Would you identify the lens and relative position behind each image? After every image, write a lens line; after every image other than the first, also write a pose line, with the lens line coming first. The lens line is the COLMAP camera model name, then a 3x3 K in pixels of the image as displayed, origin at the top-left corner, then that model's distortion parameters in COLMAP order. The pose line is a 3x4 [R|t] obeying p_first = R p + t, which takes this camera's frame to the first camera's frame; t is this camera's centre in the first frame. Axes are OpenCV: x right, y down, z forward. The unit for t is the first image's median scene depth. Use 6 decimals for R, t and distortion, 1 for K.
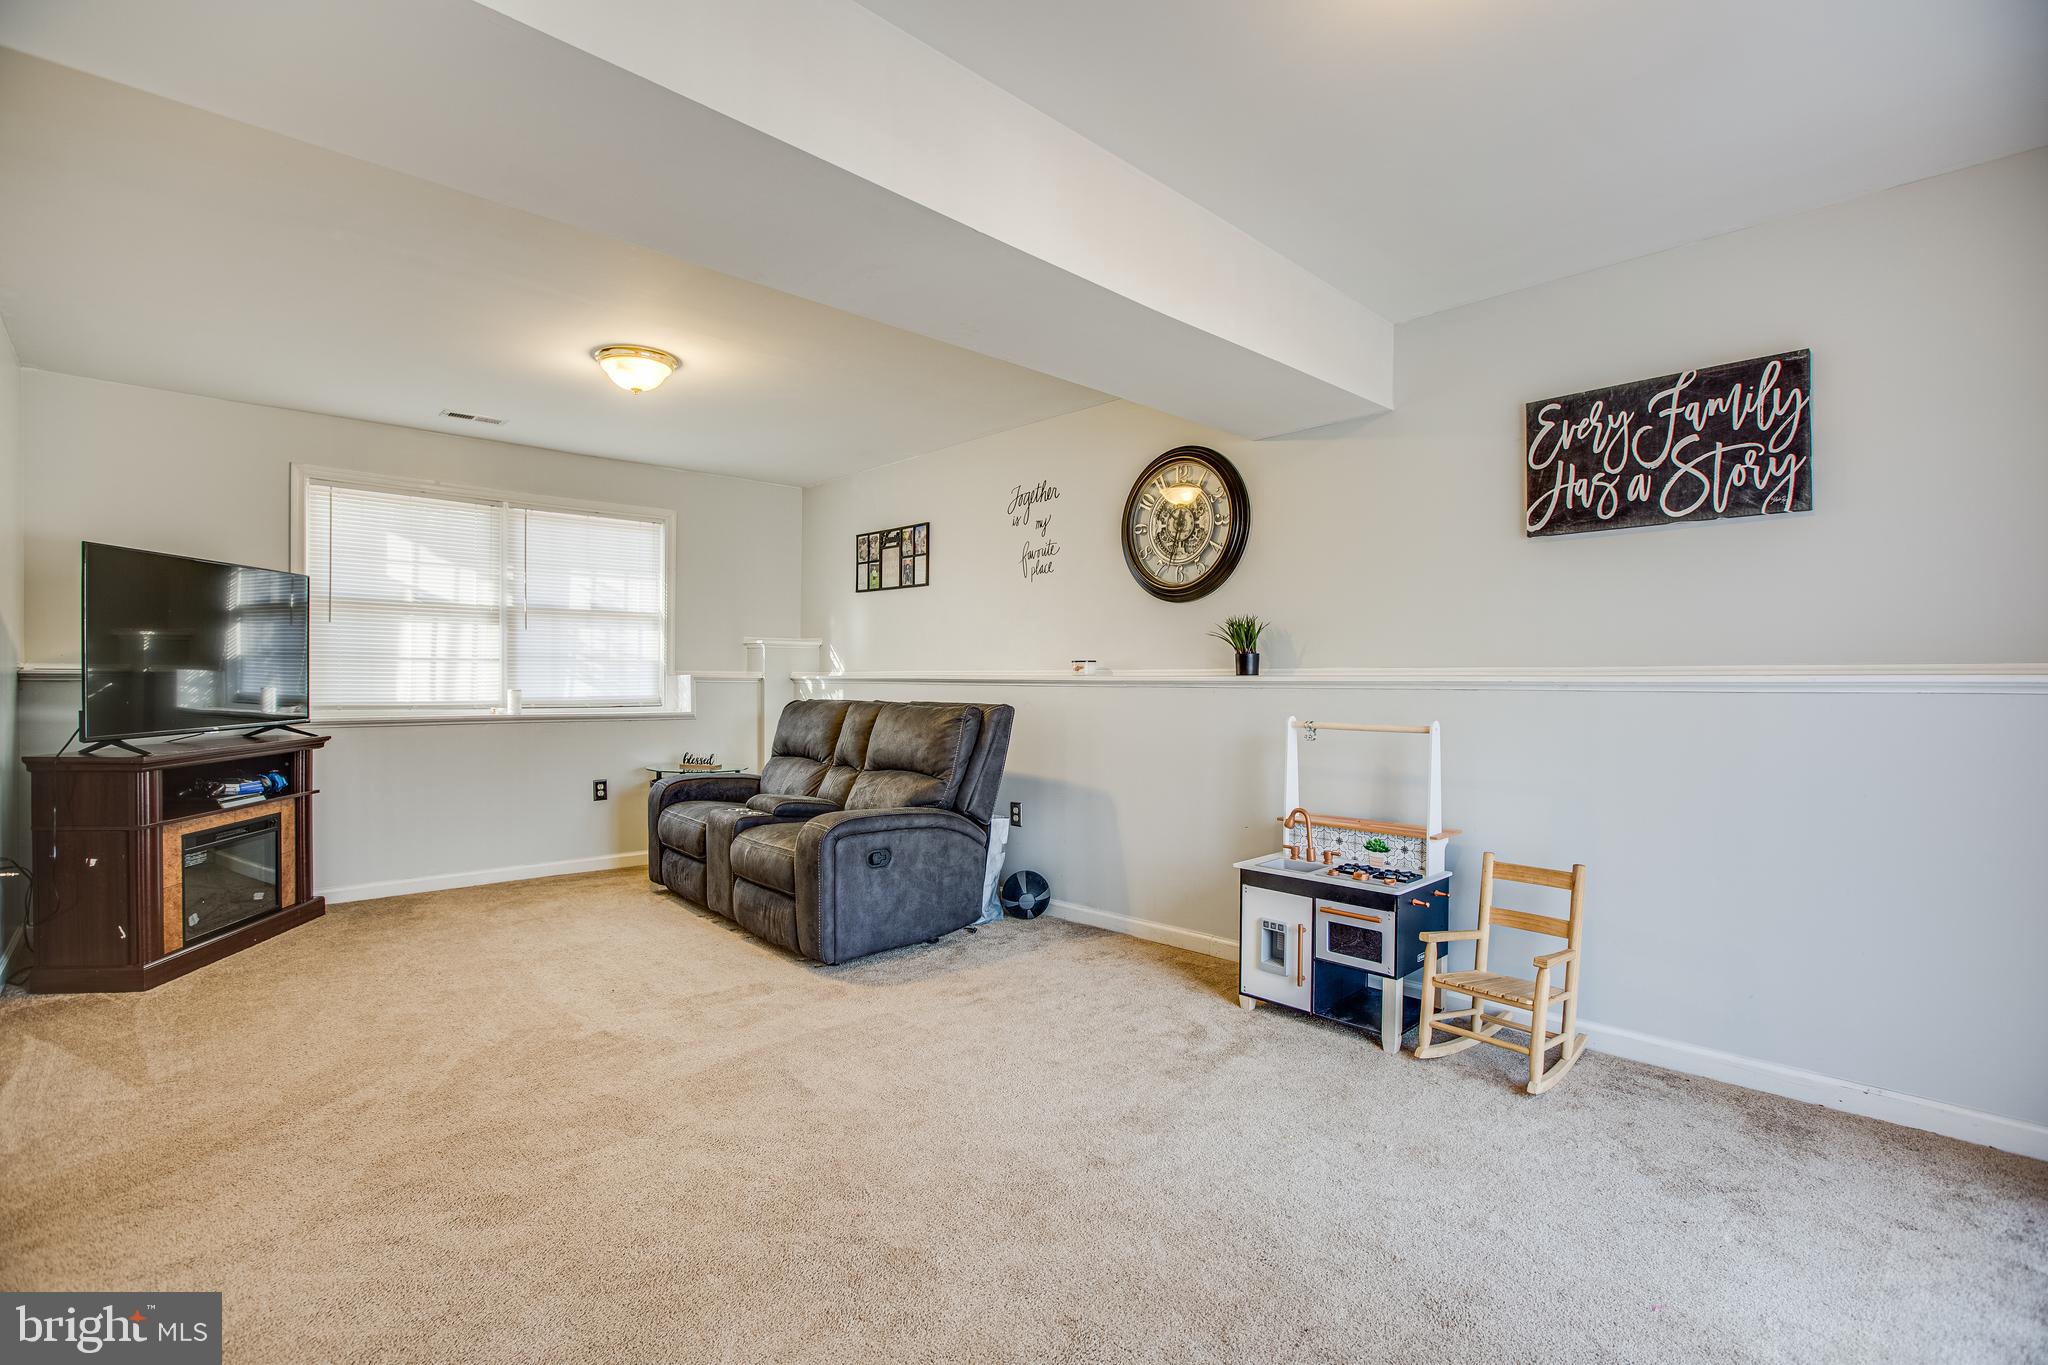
lens RADIAL K [[940.0, 0, 1024.0], [0, 940.0, 682.5], [0, 0, 1]] dist [-0.039626, 0.016933]
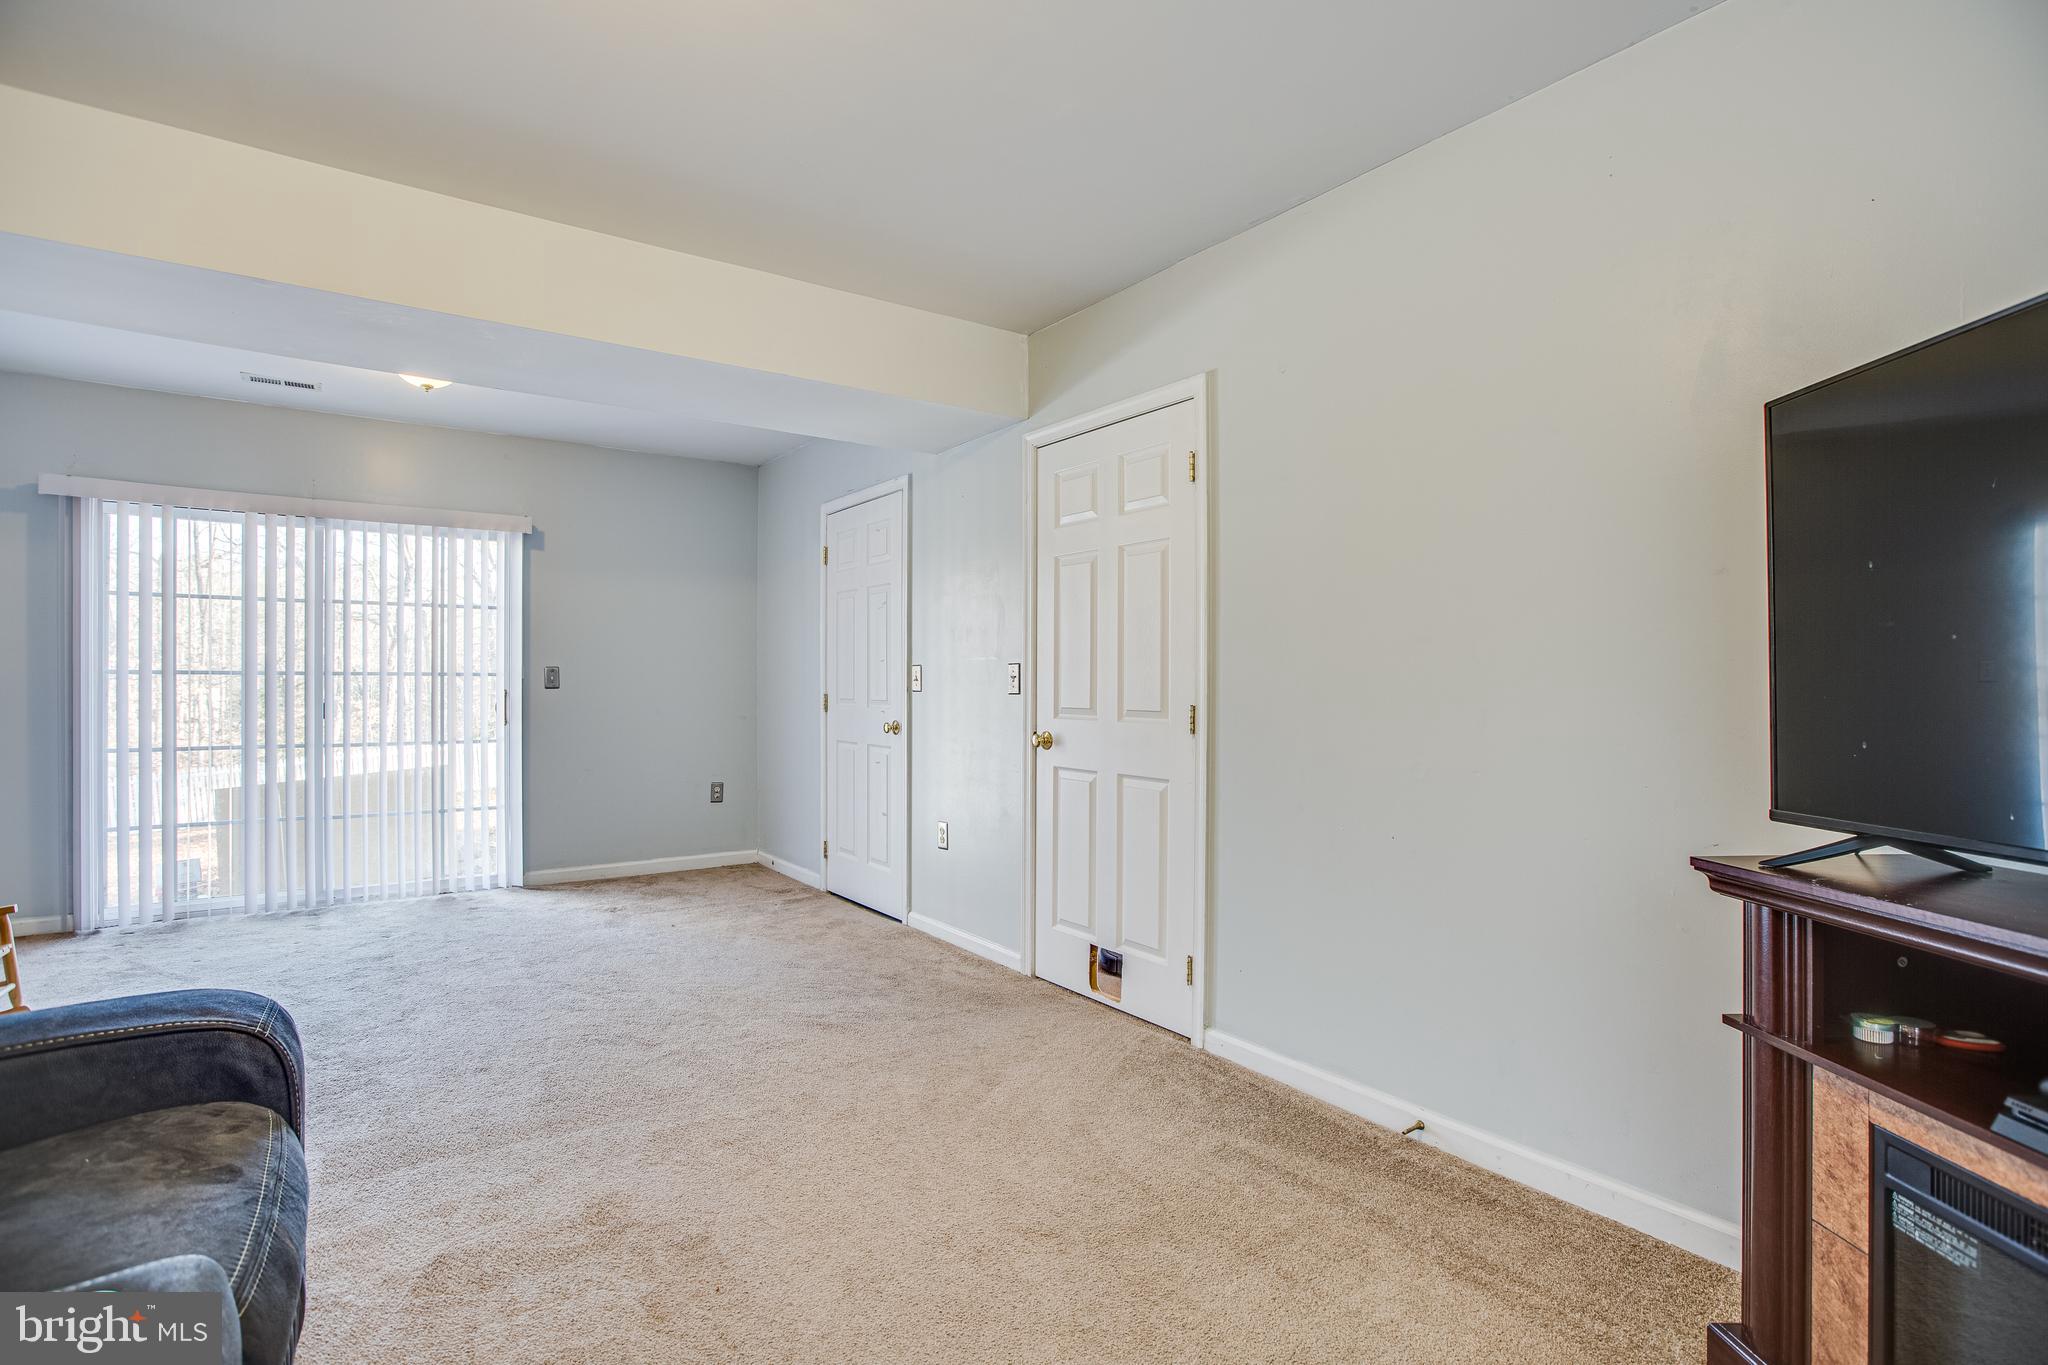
lens RADIAL K [[1026.9, 0, 1024.0], [0, 1026.9, 682.5], [0, 0, 1]] dist [0.000689, 0.000697]
pose [[-0.987714, -0.017855, 0.155249, -0.526141], [-0.018704, 0.999817, -0.004008, -0.000093], [-0.155149, -0.006862, -0.987867, 1.185151]]
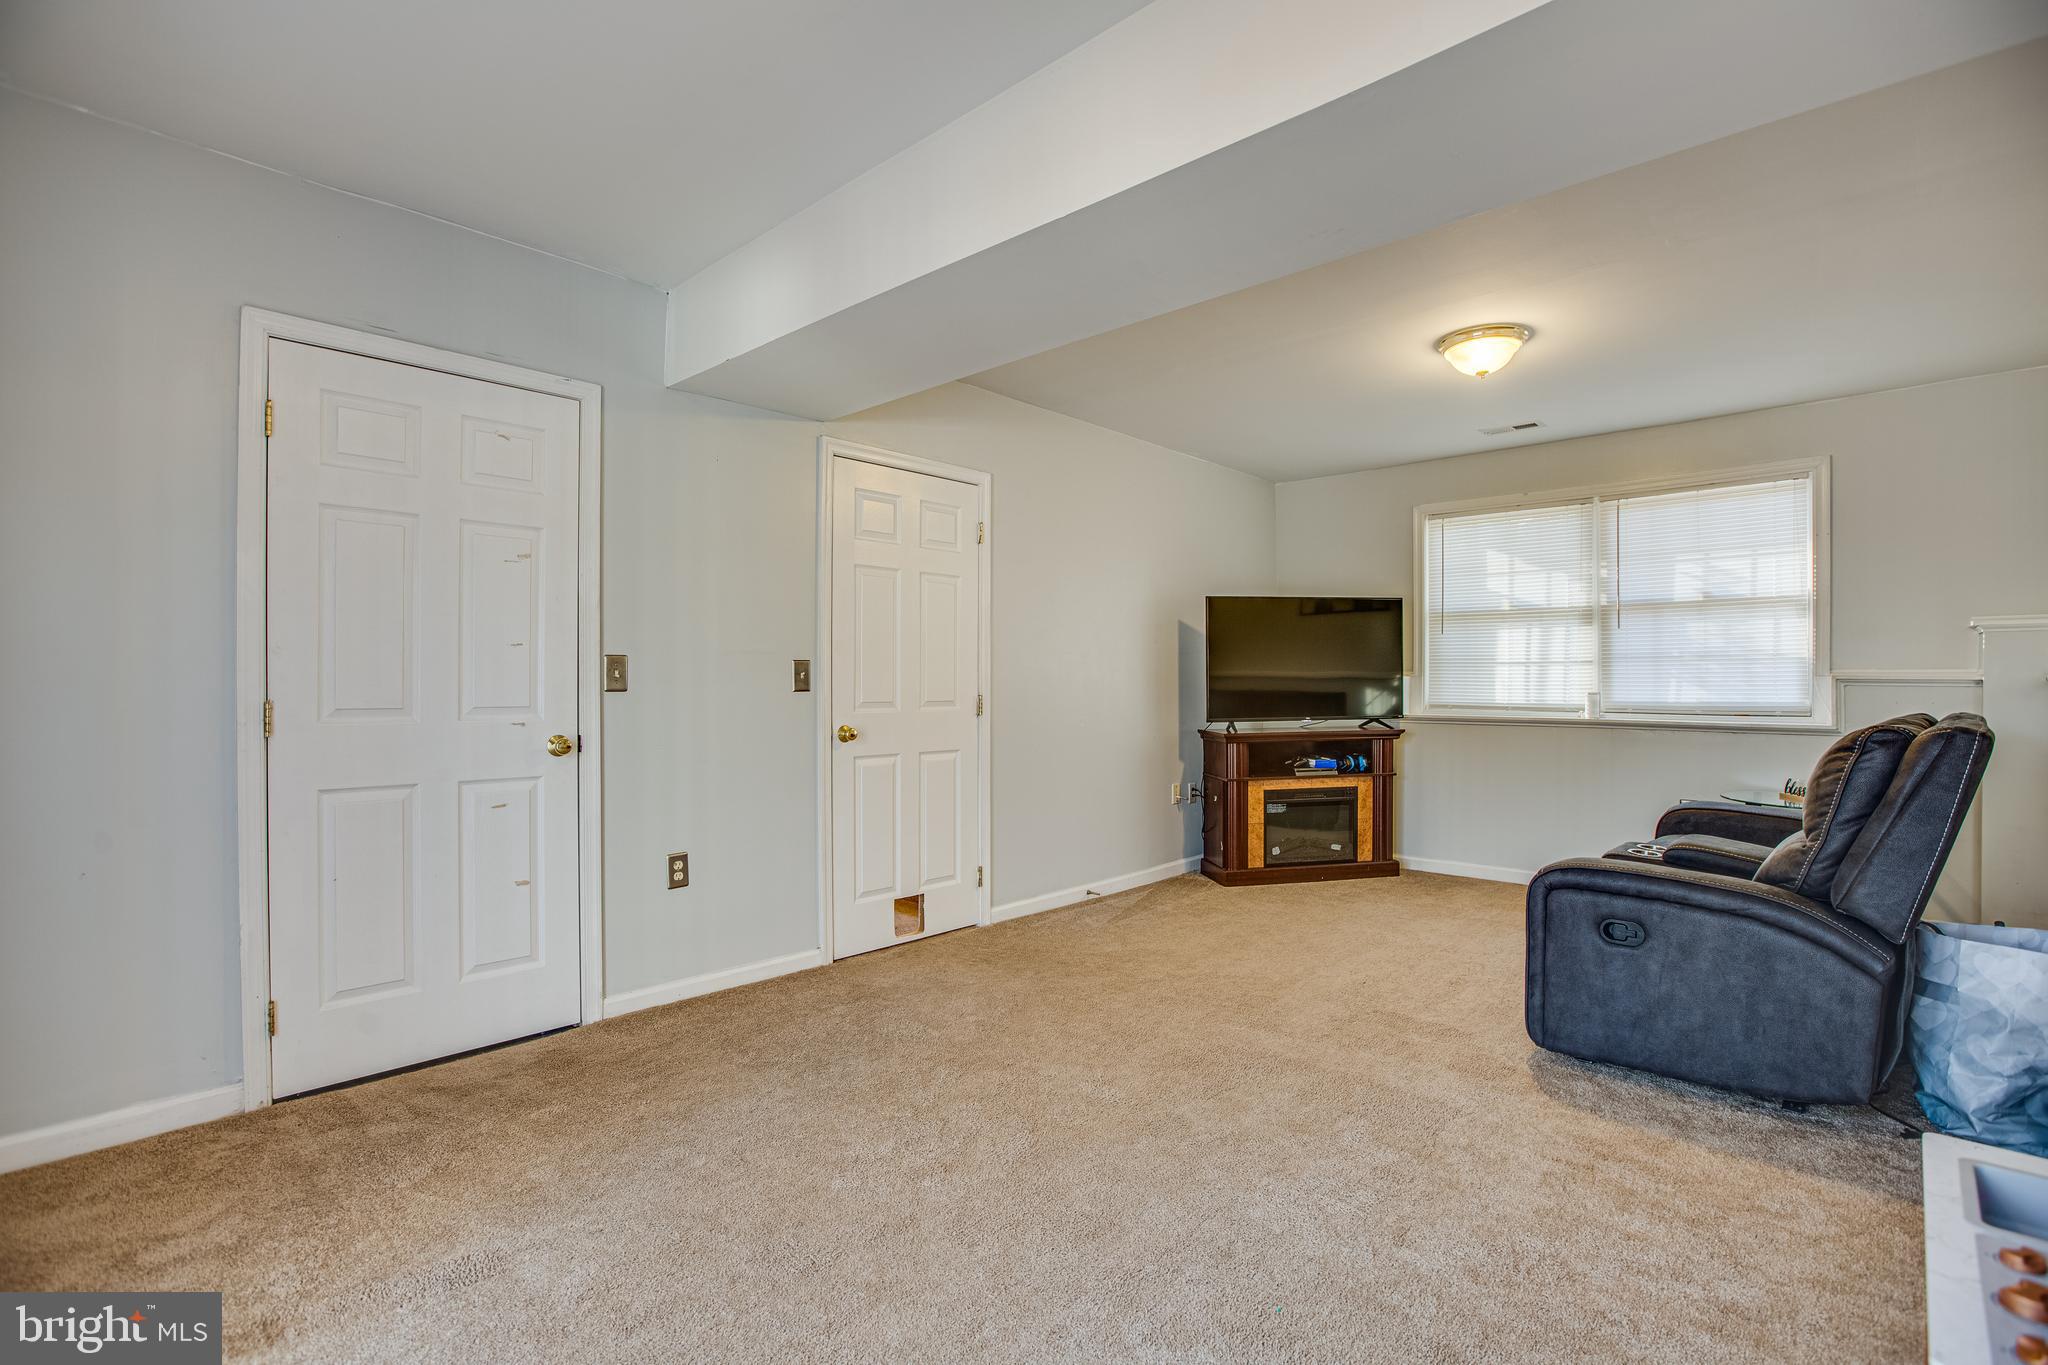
lens RADIAL K [[940.0, 0, 1024.0], [0, 940.0, 682.5], [0, 0, 1]] dist [-0.039626, 0.016933]
pose [[0.062564, -0.003135, -0.998036, 0.438744], [-0.001535, 0.999994, -0.003237, 0.001261], [0.998040, 0.001735, 0.062559, 0.430888]]
